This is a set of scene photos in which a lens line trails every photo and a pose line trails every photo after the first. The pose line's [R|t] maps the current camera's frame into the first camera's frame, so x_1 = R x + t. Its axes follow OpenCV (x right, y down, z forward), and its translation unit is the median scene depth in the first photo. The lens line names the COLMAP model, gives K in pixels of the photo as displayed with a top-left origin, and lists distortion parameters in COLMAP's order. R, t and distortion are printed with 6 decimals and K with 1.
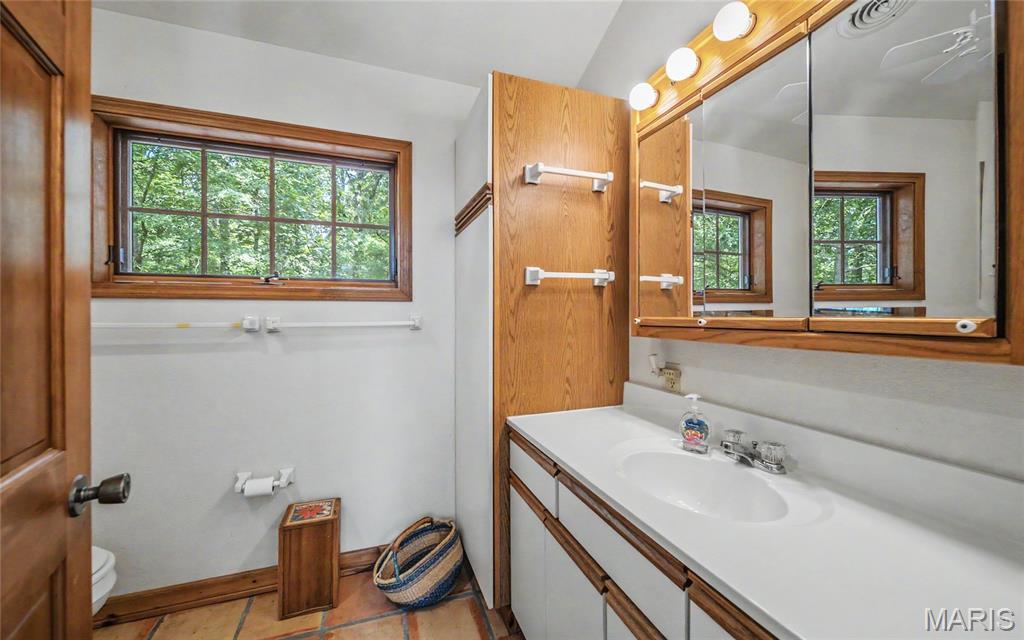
lens RADIAL K [[363.6, 0, 510.7], [0, 363.6, 325.3], [0, 0, 1]] dist [-0.000973, -0.000129]
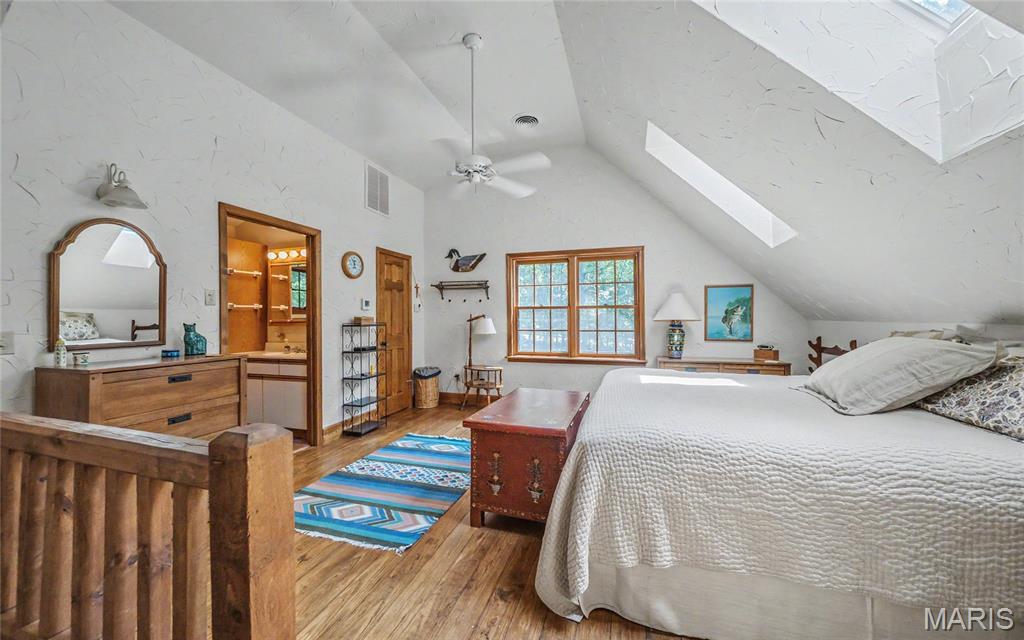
lens RADIAL K [[363.6, 0, 510.7], [0, 363.6, 325.3], [0, 0, 1]] dist [-0.000973, -0.000129]
pose [[0.609186, -0.010896, 0.792952, -0.841751], [0.005517, 0.999940, 0.009502, 0.007878], [-0.793008, -0.001413, 0.609210, -2.452695]]
